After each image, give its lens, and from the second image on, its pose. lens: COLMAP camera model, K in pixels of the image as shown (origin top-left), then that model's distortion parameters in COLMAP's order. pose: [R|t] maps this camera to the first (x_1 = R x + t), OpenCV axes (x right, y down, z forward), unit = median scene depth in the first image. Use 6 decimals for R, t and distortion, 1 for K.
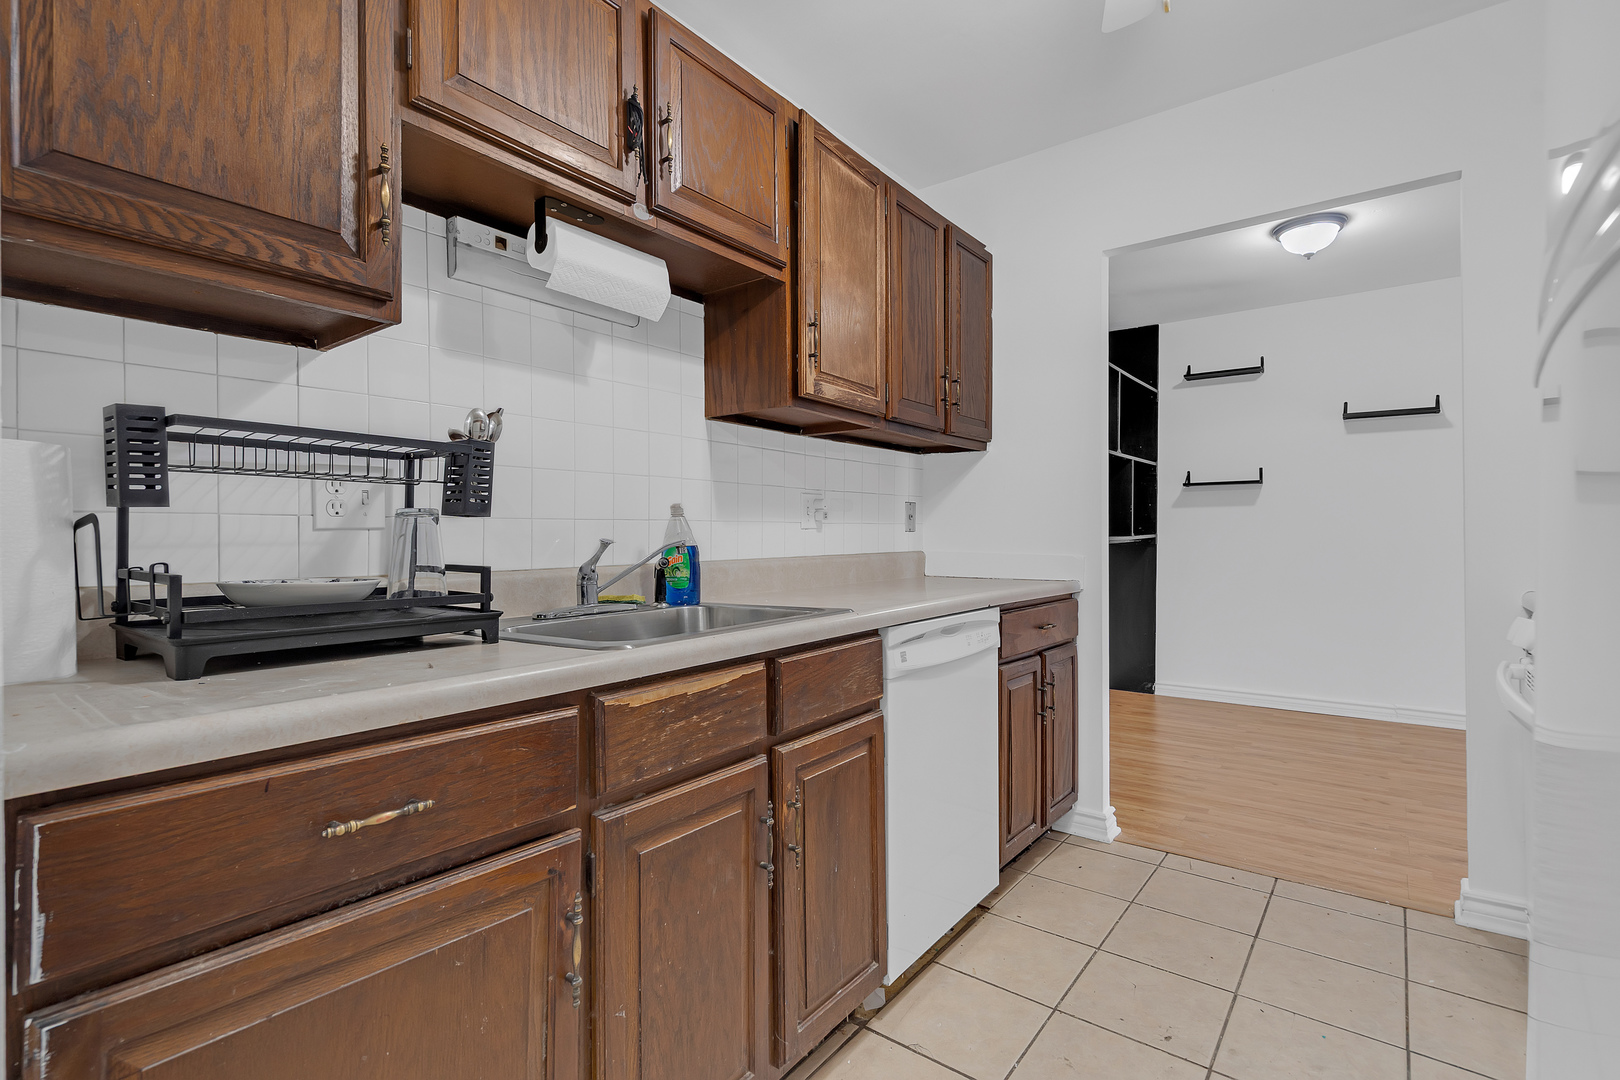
lens RADIAL K [[751.1, 0, 808.4], [0, 751.1, 535.8], [0, 0, 1]] dist [-0.001233, 0.000817]
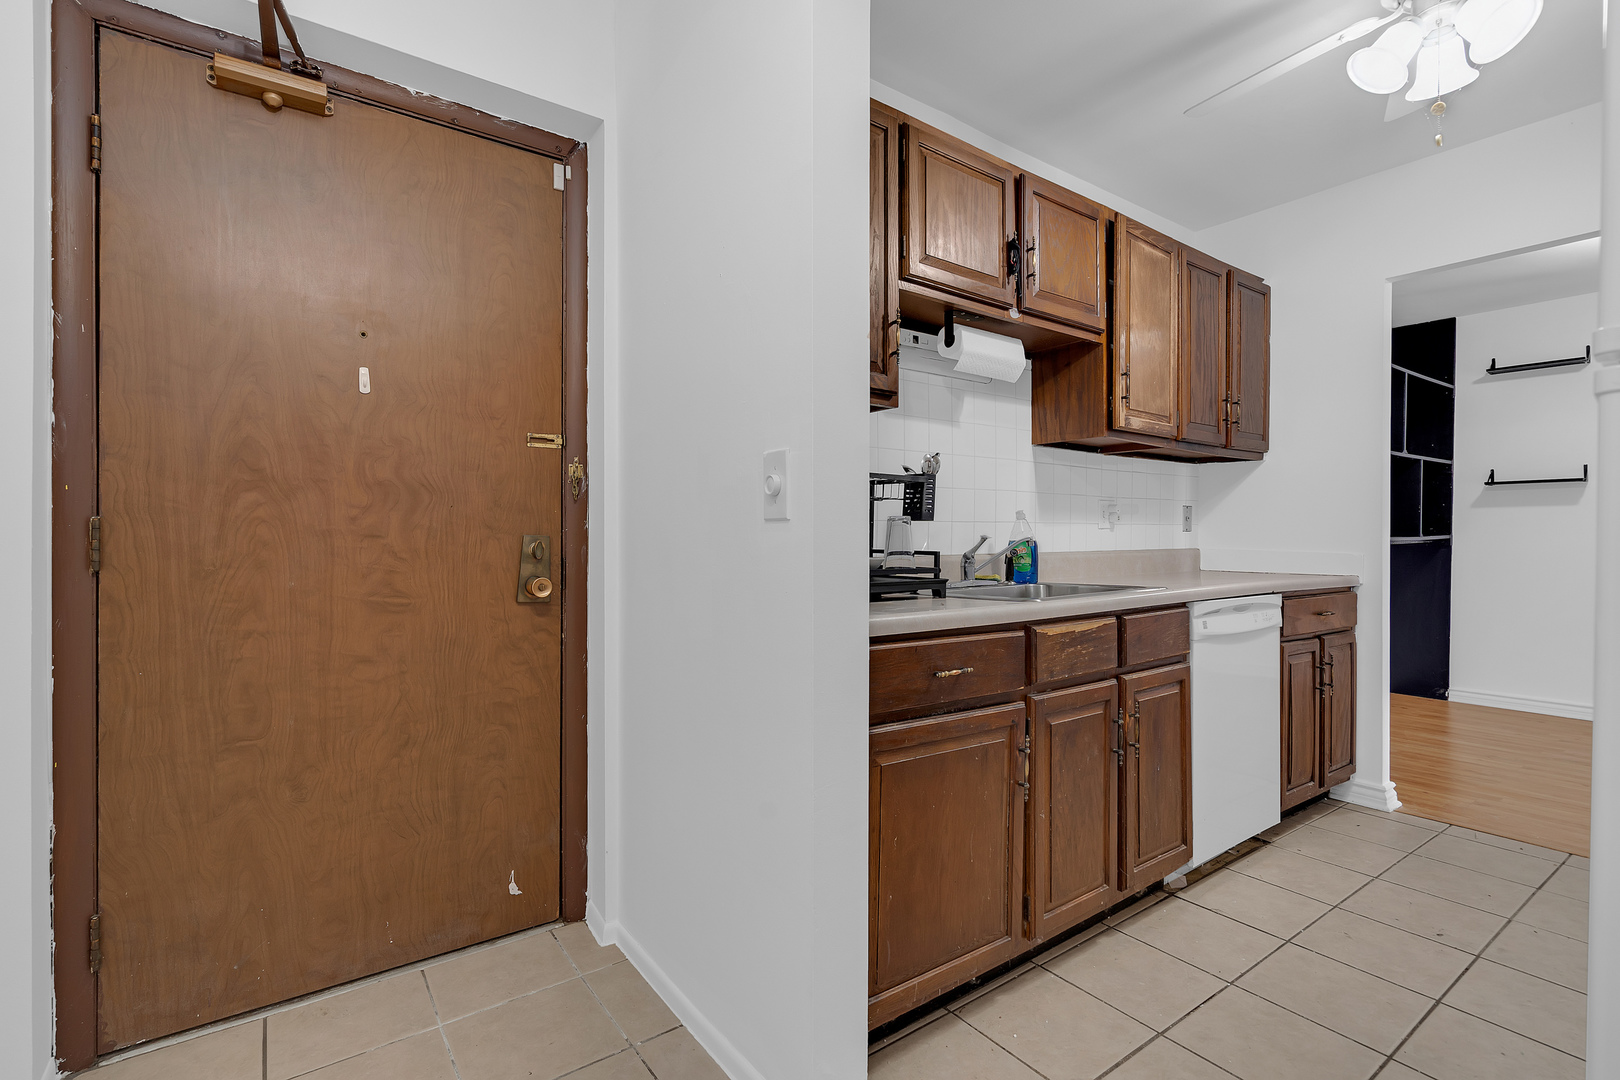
lens RADIAL K [[751.1, 0, 808.4], [0, 751.1, 535.8], [0, 0, 1]] dist [-0.001233, 0.000817]
pose [[0.959641, 0.005096, -0.281180, -0.158976], [-0.004933, 0.999987, 0.001287, 0.004234], [0.281183, 0.000152, 0.959654, -0.432613]]
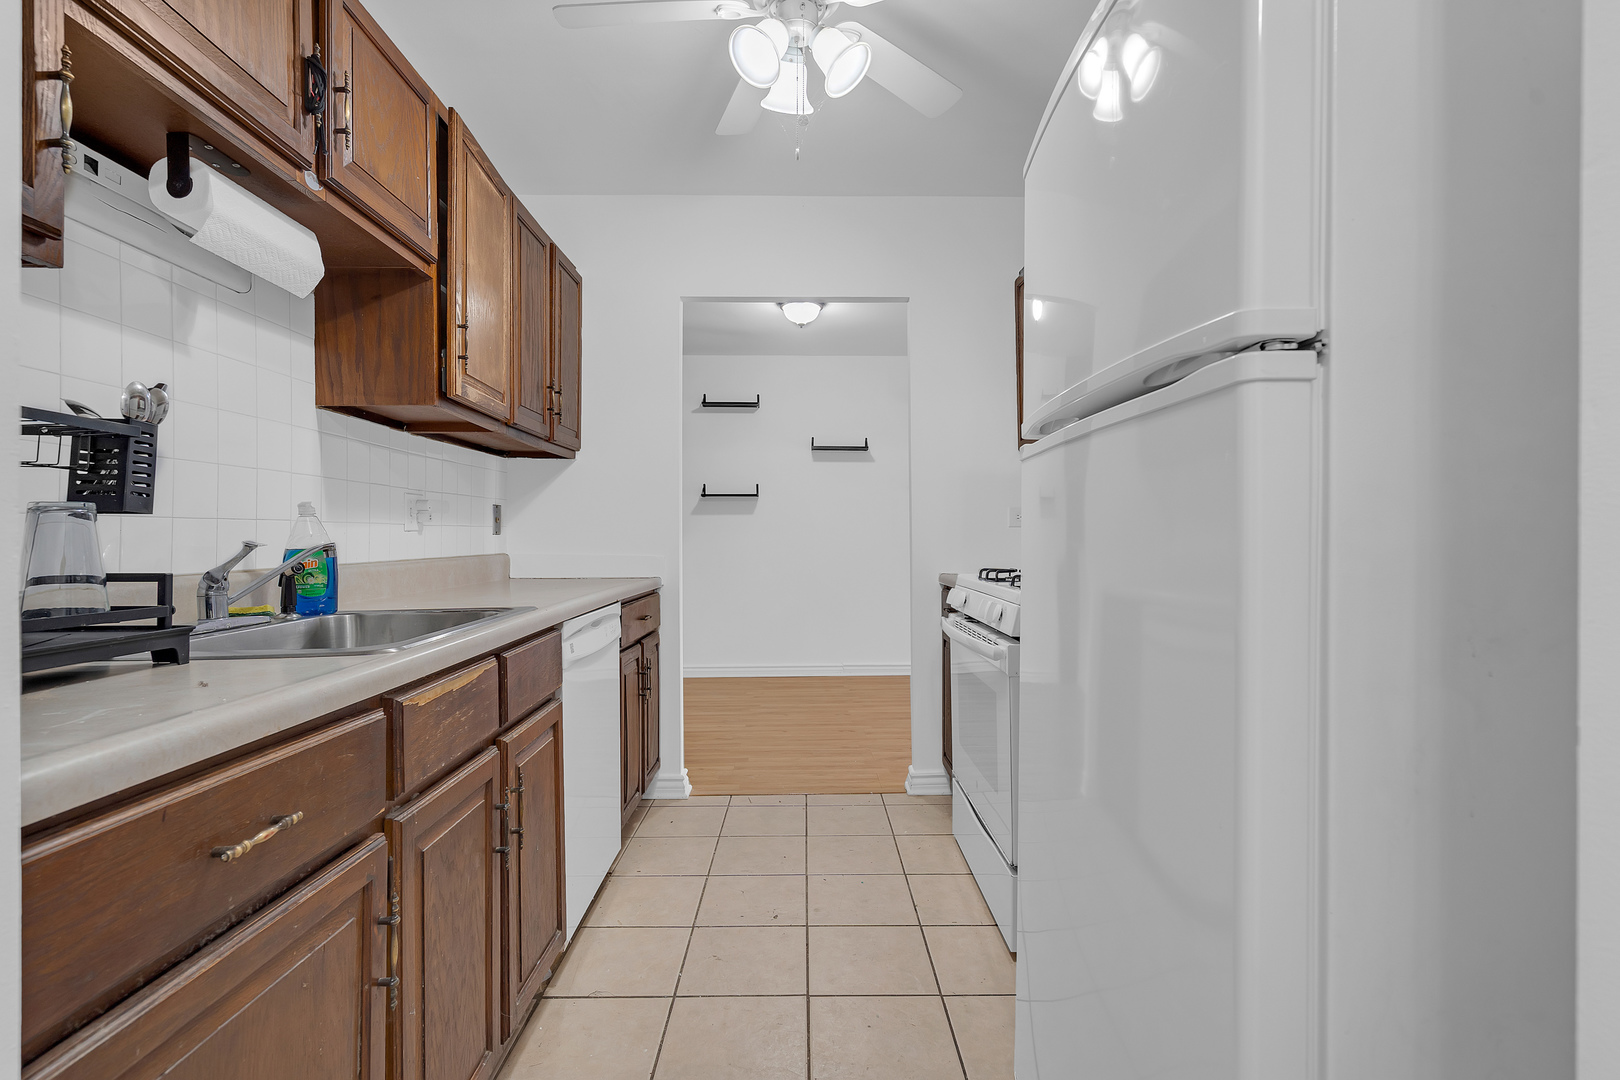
lens RADIAL K [[751.1, 0, 808.4], [0, 751.1, 535.8], [0, 0, 1]] dist [-0.001233, 0.000817]
pose [[0.784571, 0.002425, 0.620034, -0.257292], [0.000790, 0.999988, -0.004910, 0.002268], [-0.620038, 0.004343, 0.784560, -0.067880]]
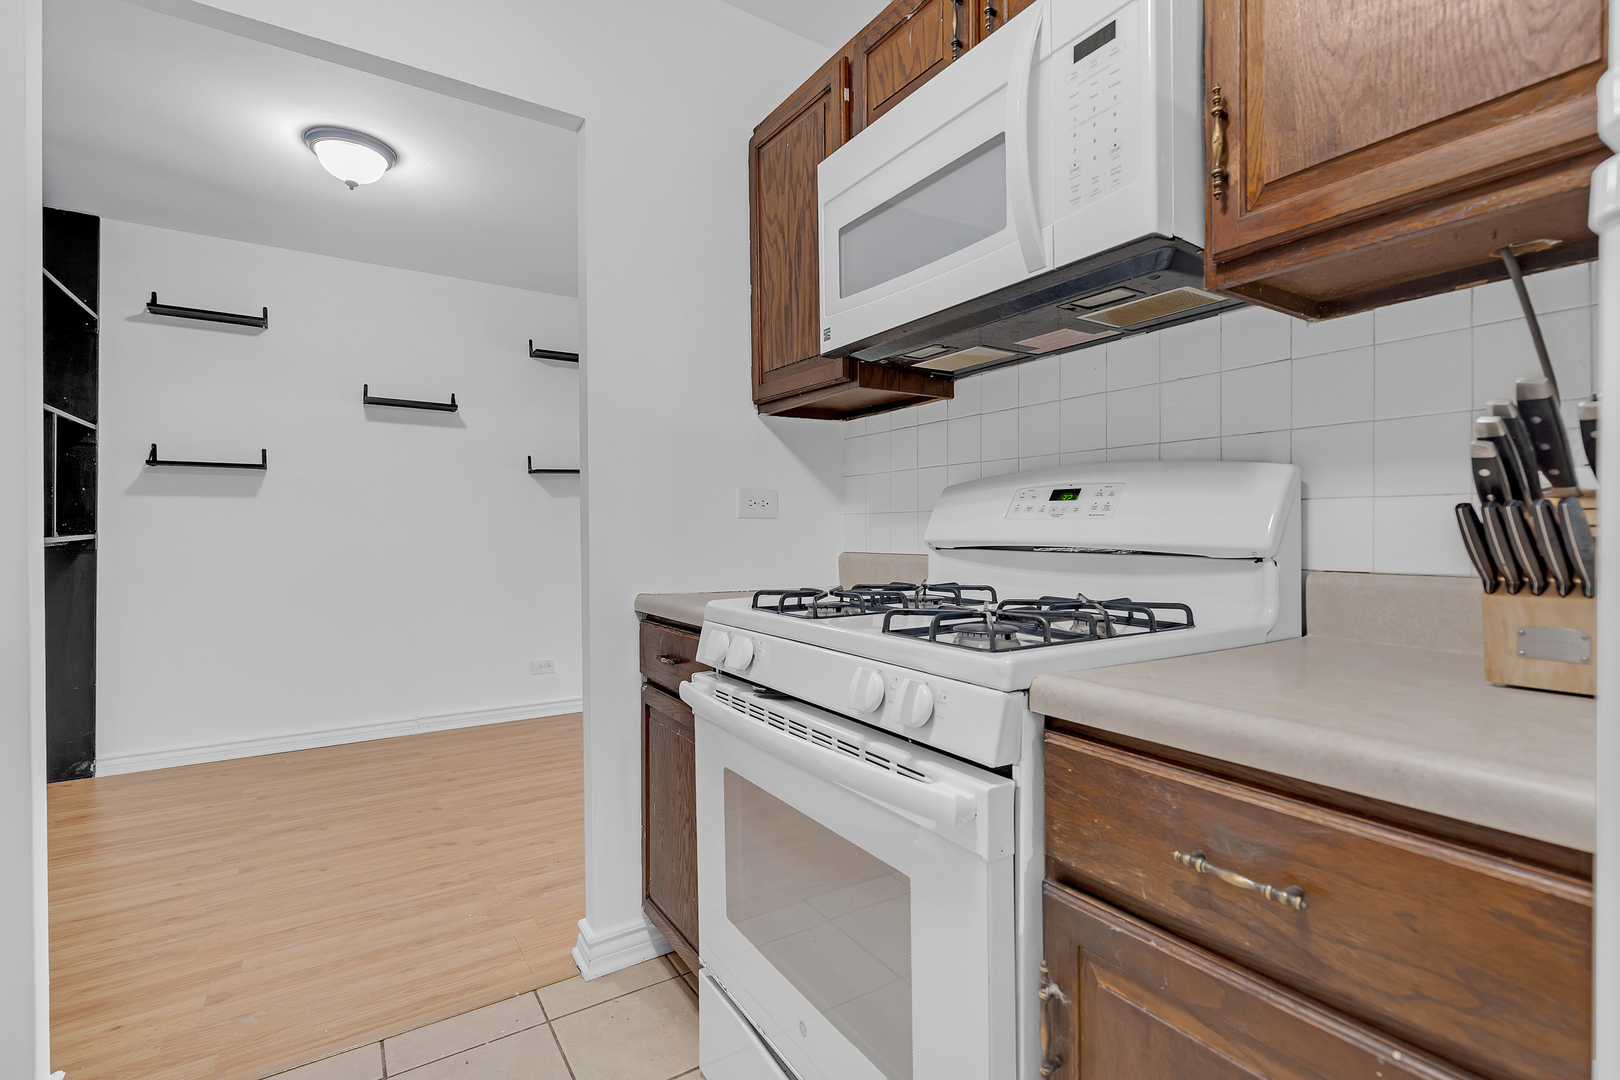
lens RADIAL K [[751.1, 0, 808.4], [0, 751.1, 535.8], [0, 0, 1]] dist [-0.001233, 0.000817]
pose [[0.338006, -0.003098, 0.941139, 0.148068], [0.002379, 0.999994, 0.002438, -0.001151], [-0.941141, 0.001415, 0.338011, 0.514962]]
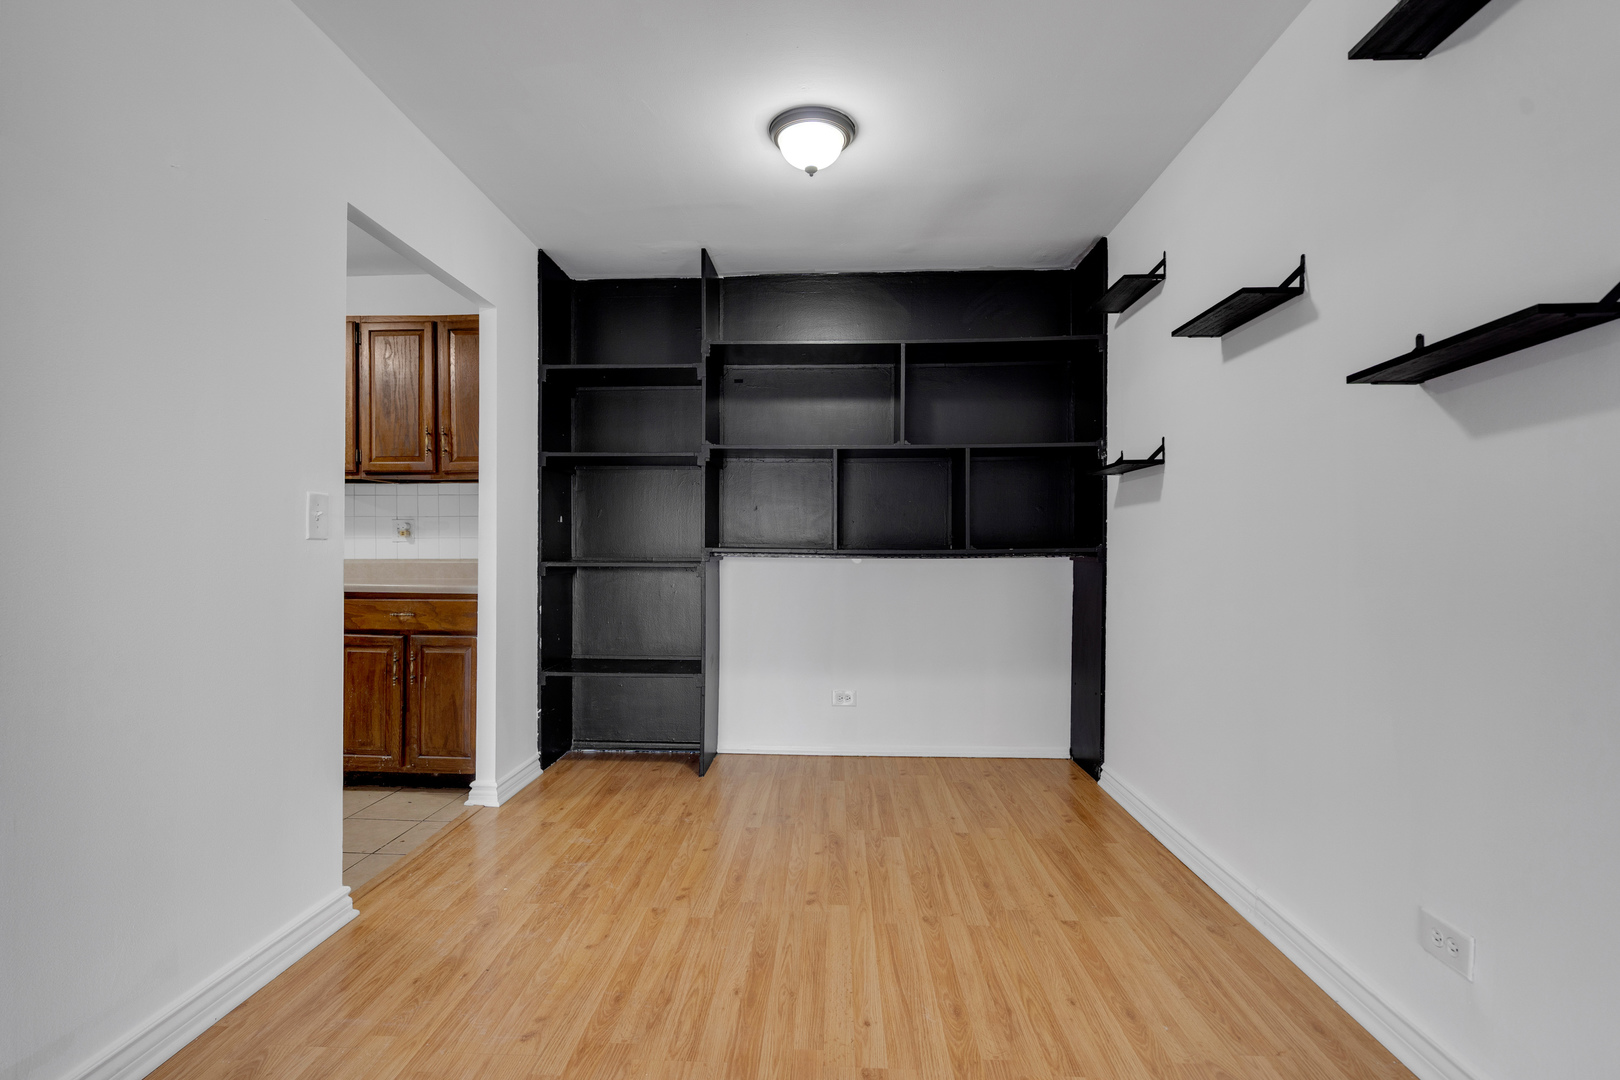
lens RADIAL K [[743.7, 0, 792.6], [0, 743.7, 543.9], [0, 0, 1]] dist [-0.001005, 0.000106]
pose [[0.563331, 0.001161, -0.826230, 2.348596], [-0.005027, 0.999985, -0.002022, -0.006949], [0.826216, 0.005293, 0.563329, 1.073369]]
